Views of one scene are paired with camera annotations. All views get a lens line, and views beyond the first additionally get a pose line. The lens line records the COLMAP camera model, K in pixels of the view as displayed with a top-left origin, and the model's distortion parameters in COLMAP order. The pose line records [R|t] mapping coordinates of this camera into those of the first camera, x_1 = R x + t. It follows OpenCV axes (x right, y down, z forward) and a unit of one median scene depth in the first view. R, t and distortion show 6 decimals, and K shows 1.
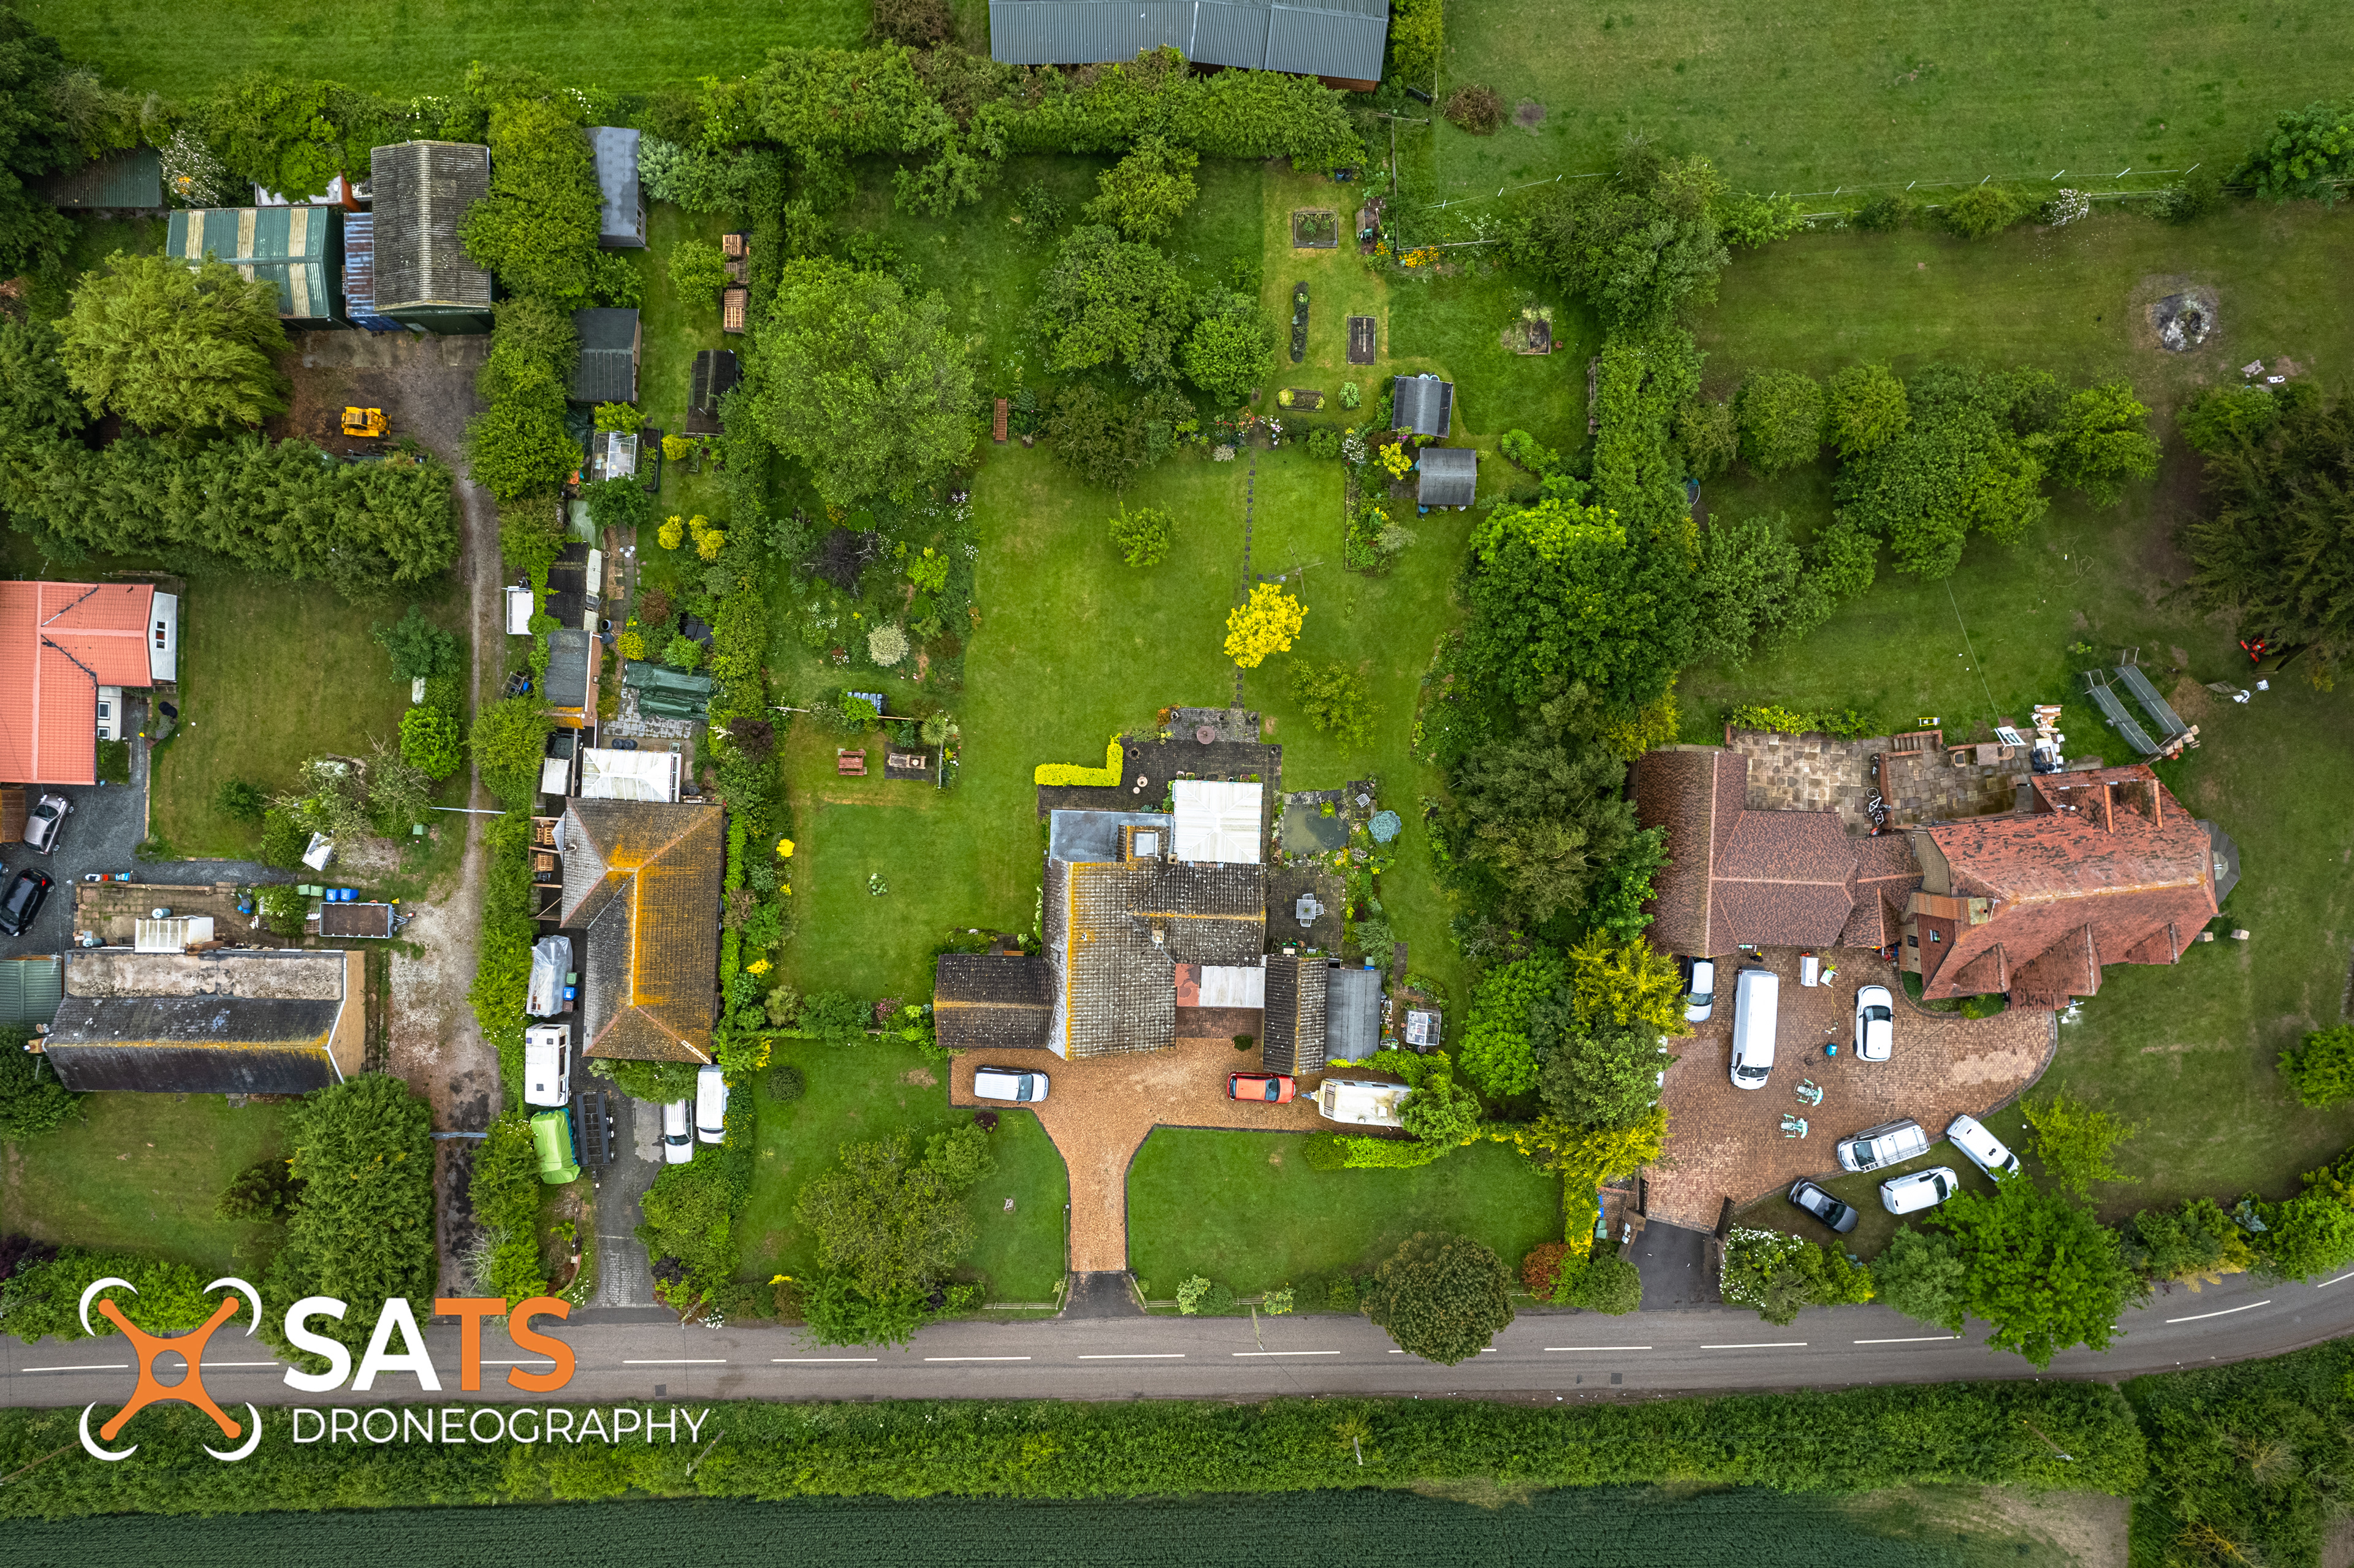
lens RADIAL K [[1546.1, 0, 1169.0], [0, 1546.1, 792.4], [0, 0, 1]] dist [-0.076175, 0.067511]
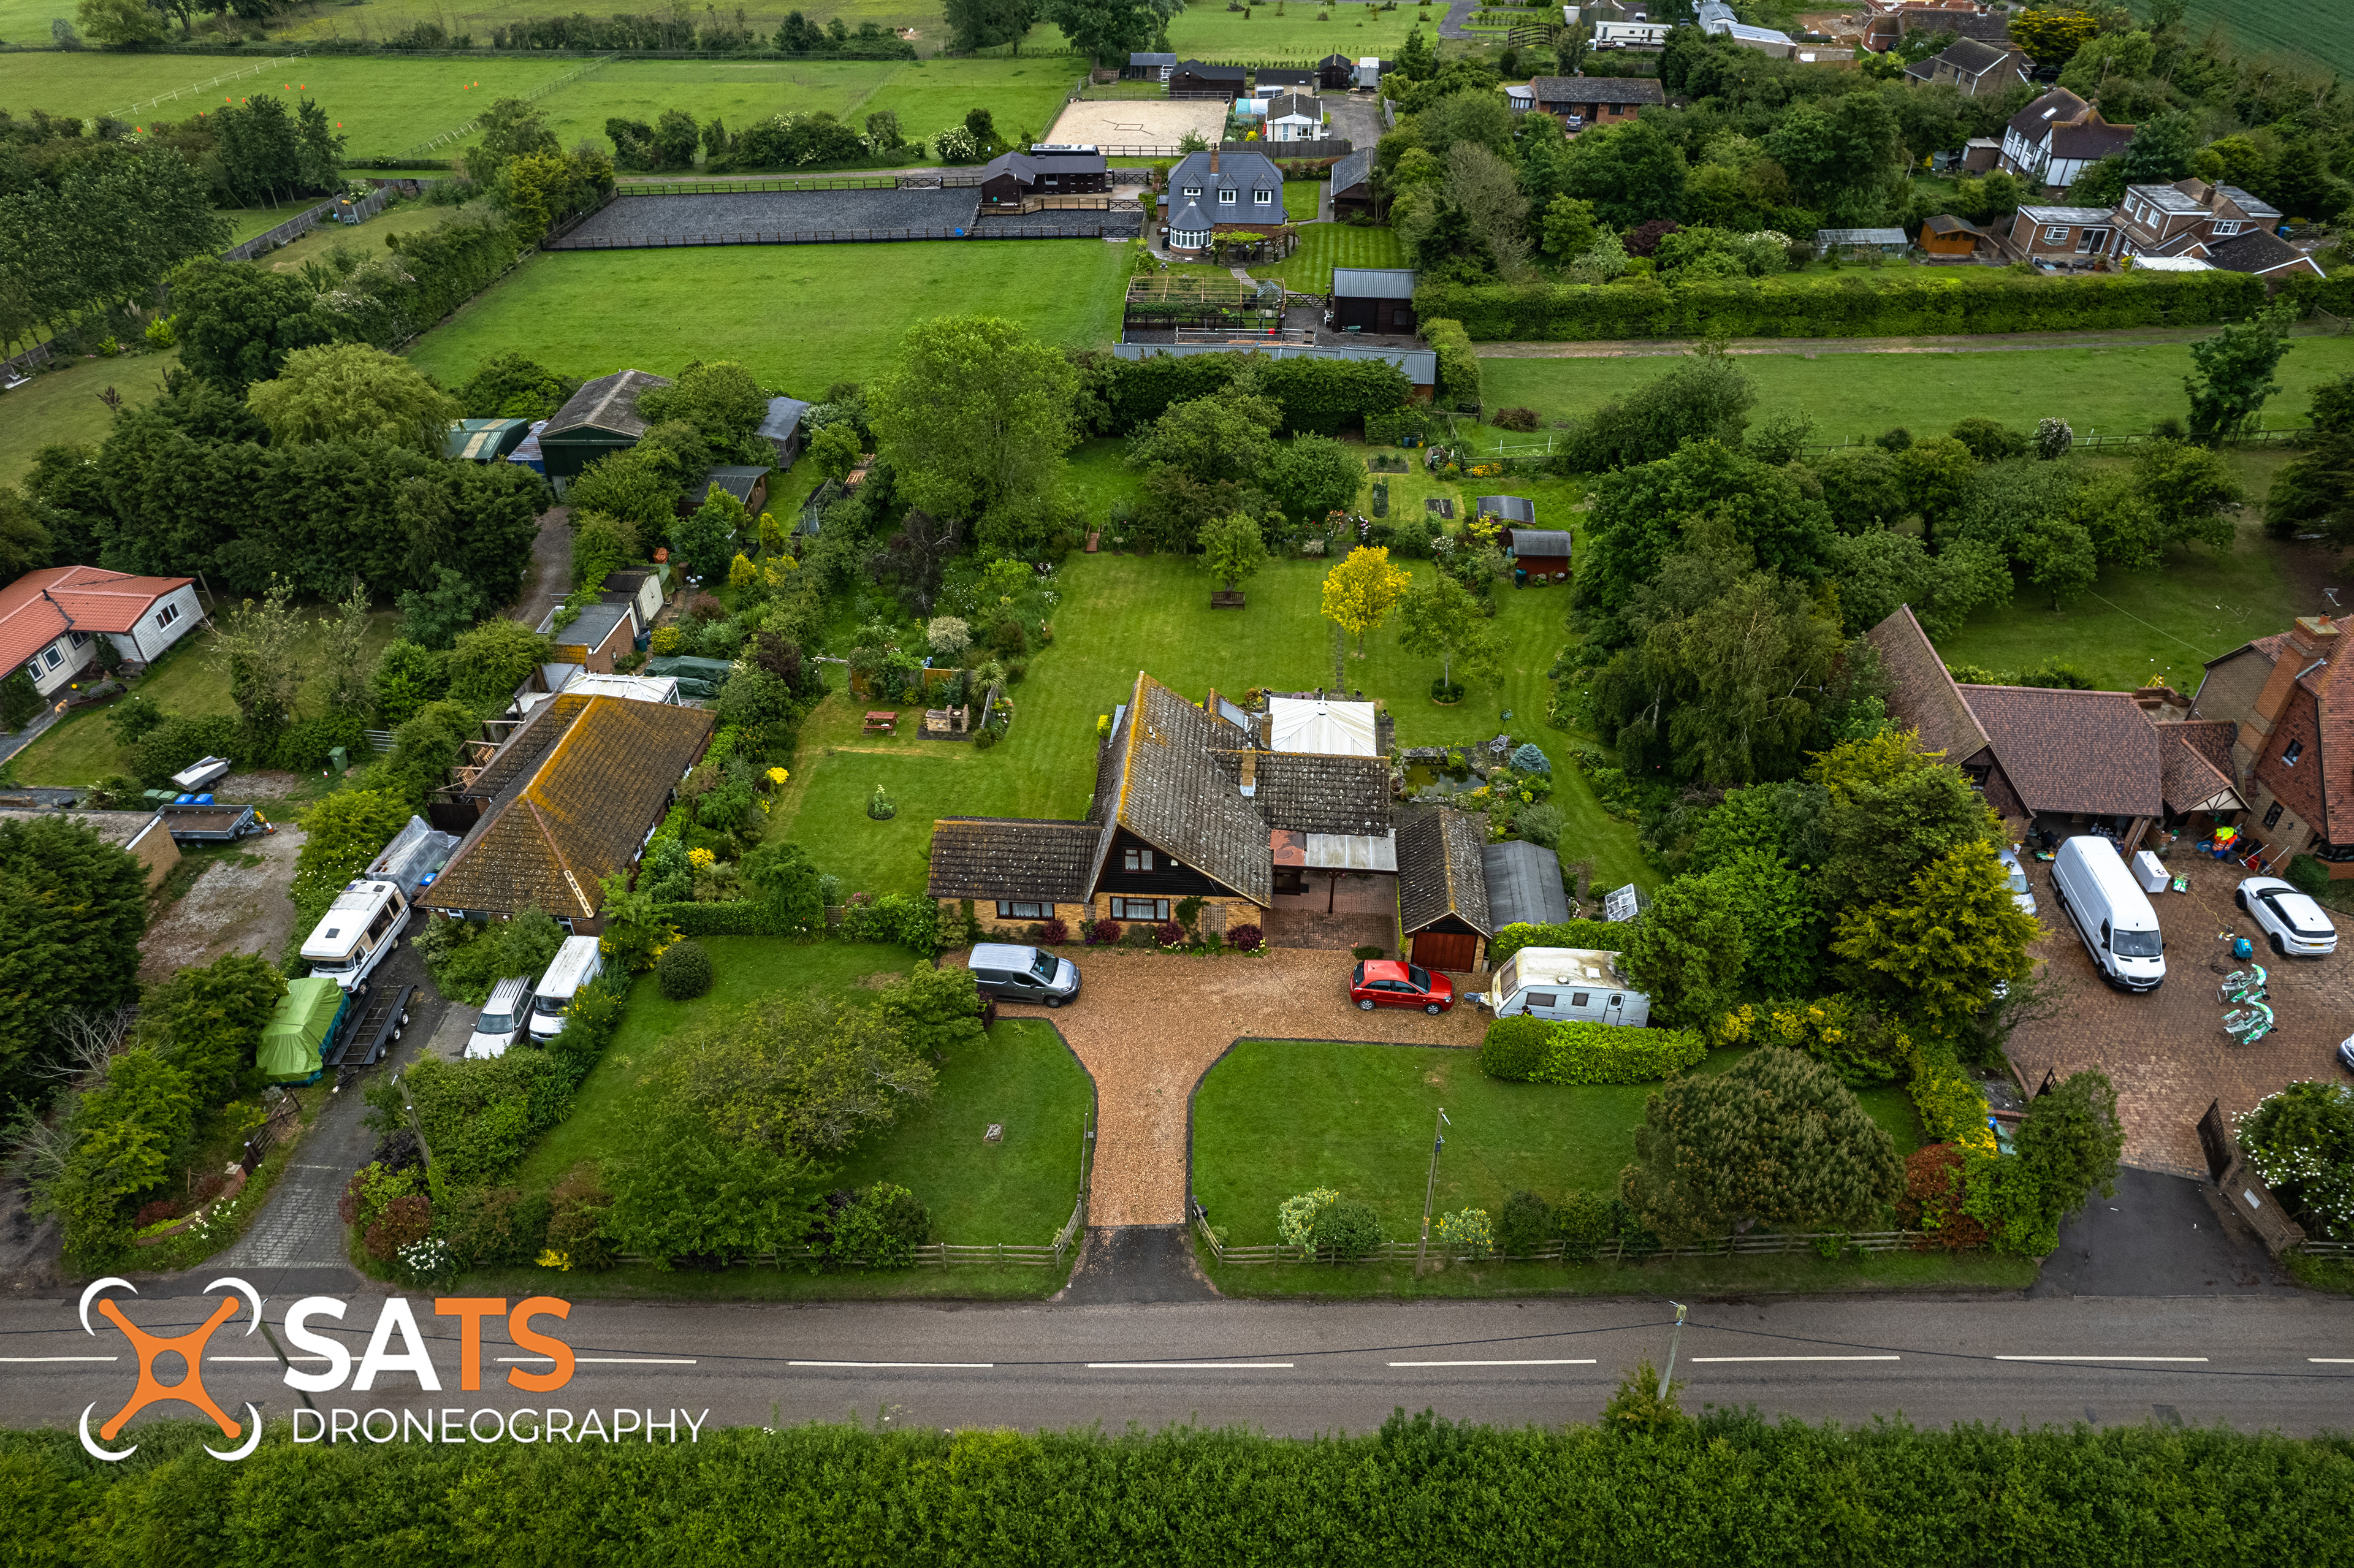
lens RADIAL K [[1509.7, 0, 1182.6], [0, 1509.7, 801.0], [0, 0, 1]] dist [-0.078744, 0.072755]
pose [[0.999313, 0.023947, -0.028270, -0.017685], [-0.036928, 0.582085, -0.812289, 0.681529], [-0.002996, 0.812775, 0.582570, 0.569986]]
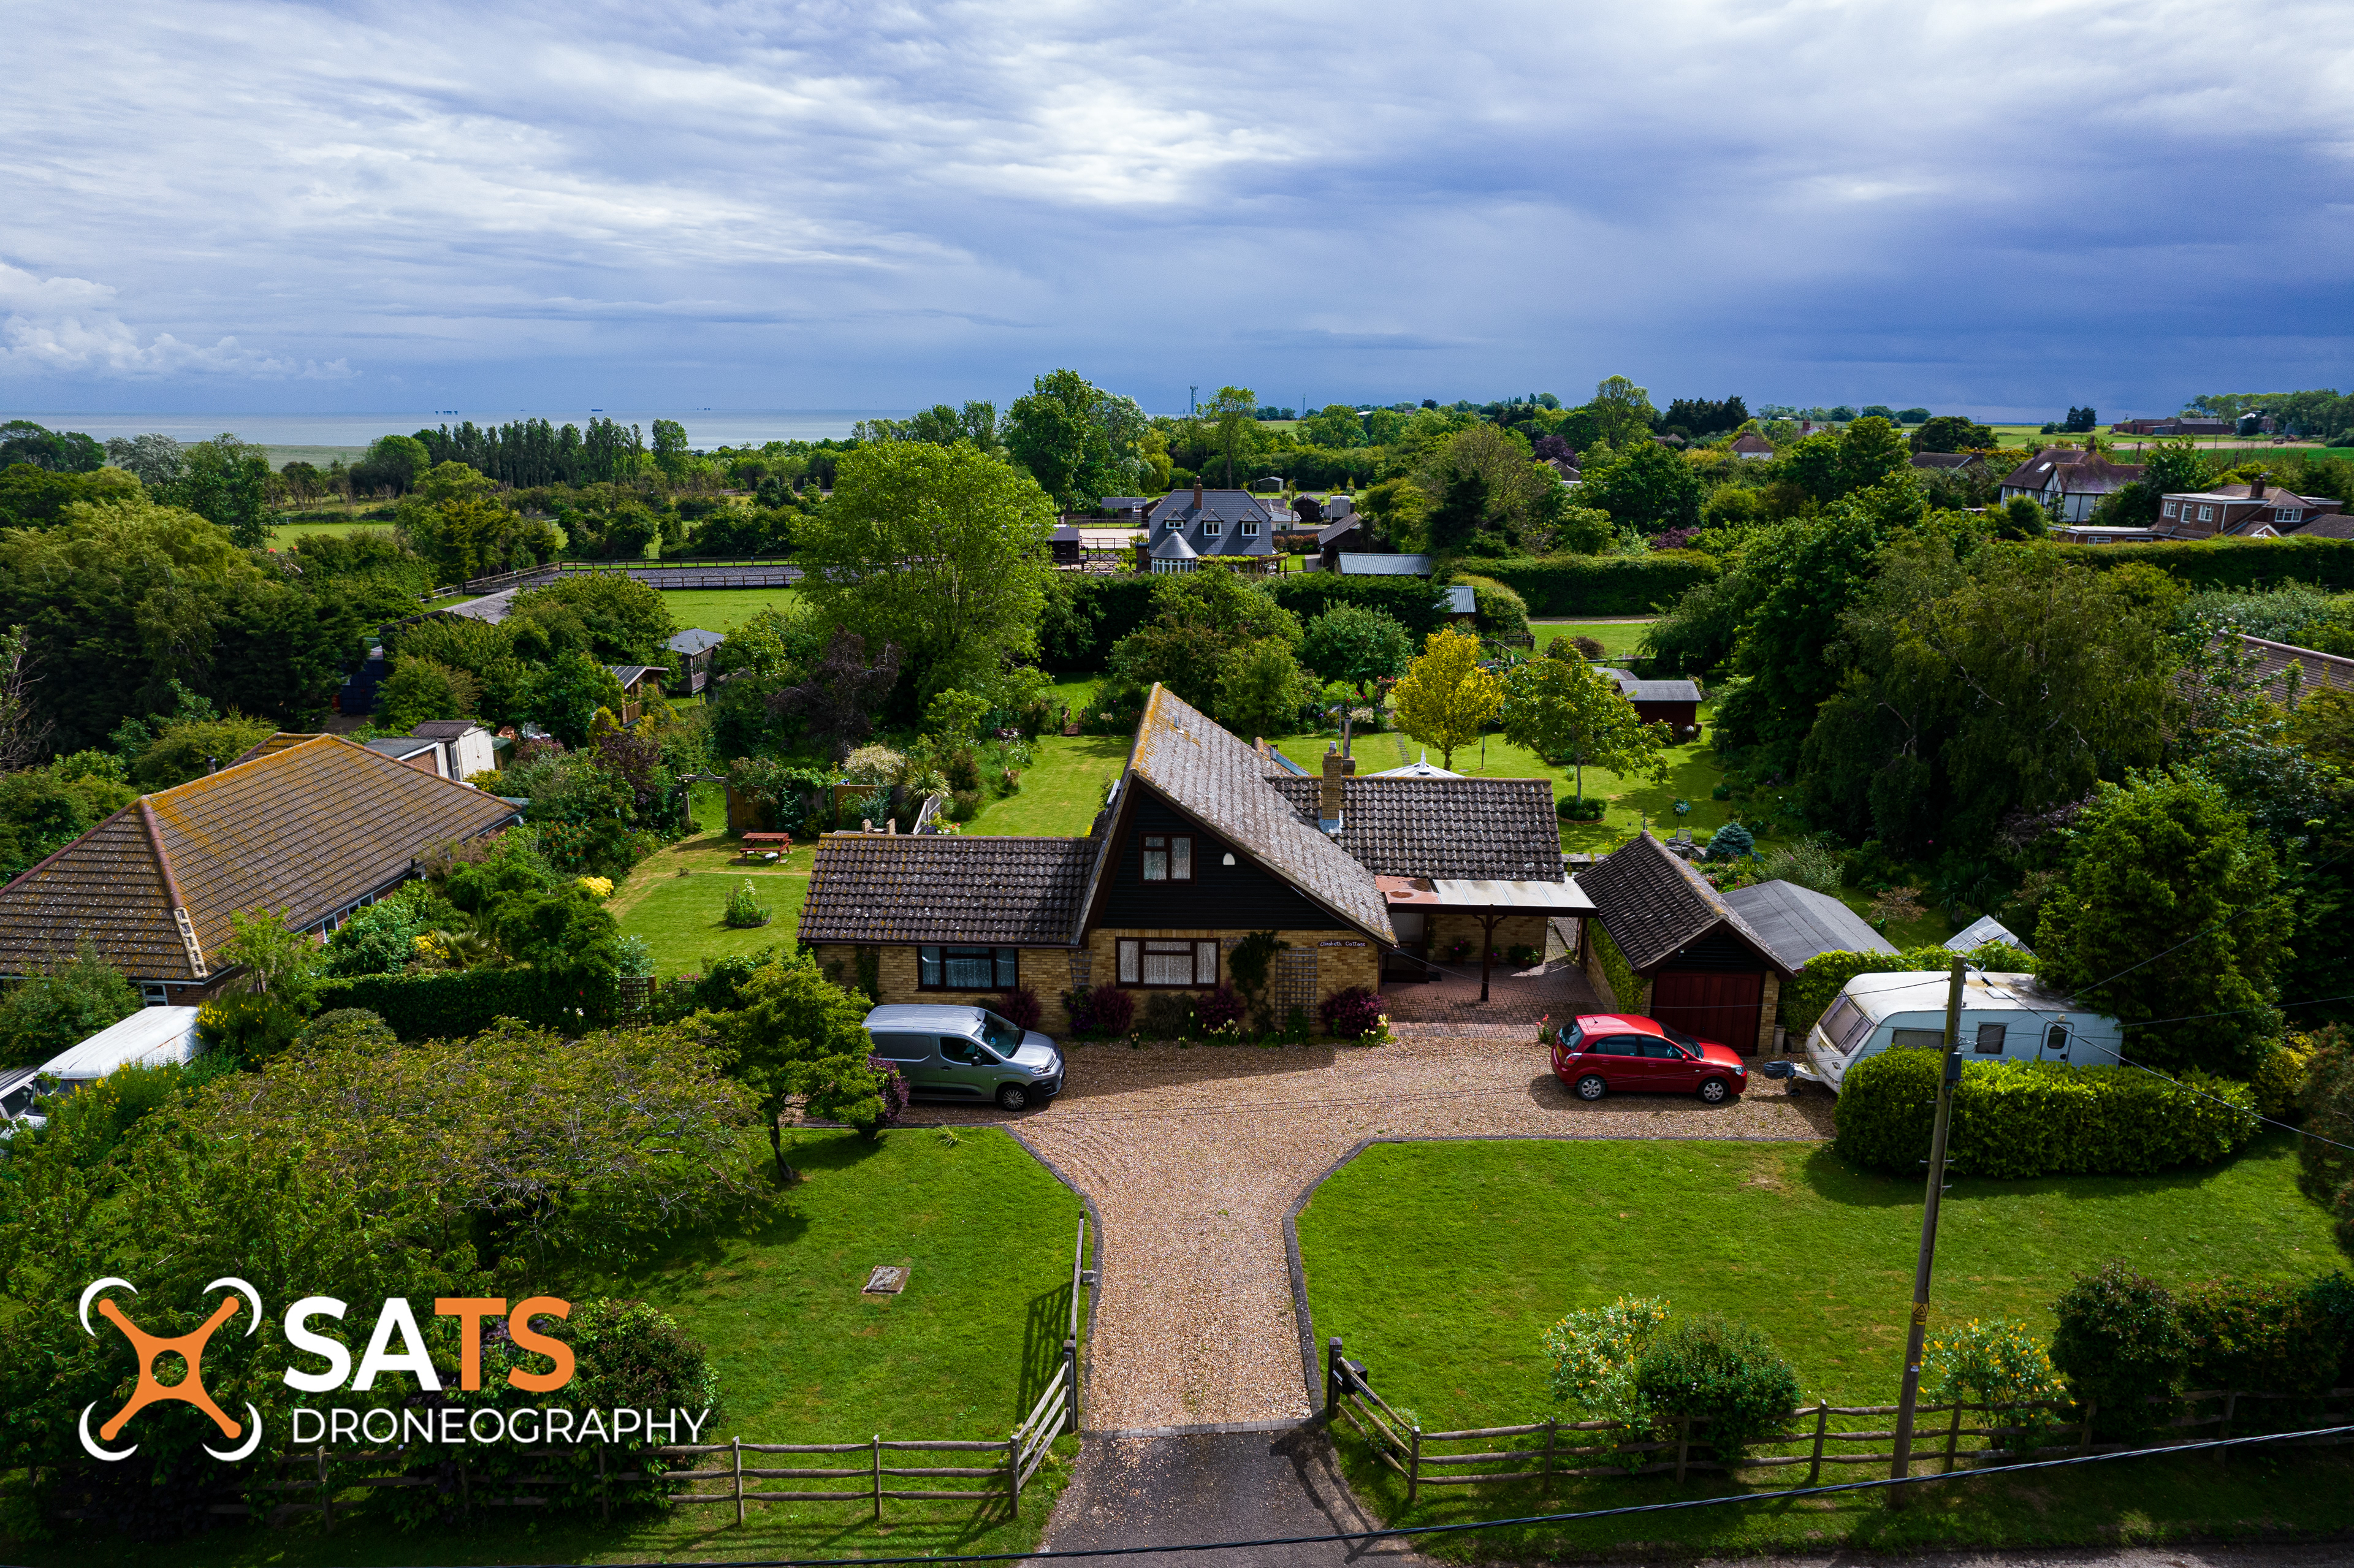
lens RADIAL K [[1509.7, 0, 1182.6], [0, 1509.7, 801.0], [0, 0, 1]] dist [-0.078744, 0.072755]
pose [[0.999970, 0.004274, -0.006410, -0.048492], [-0.007250, 0.240442, -0.970637, 0.528920], [-0.002607, 0.970654, 0.240465, 0.869378]]
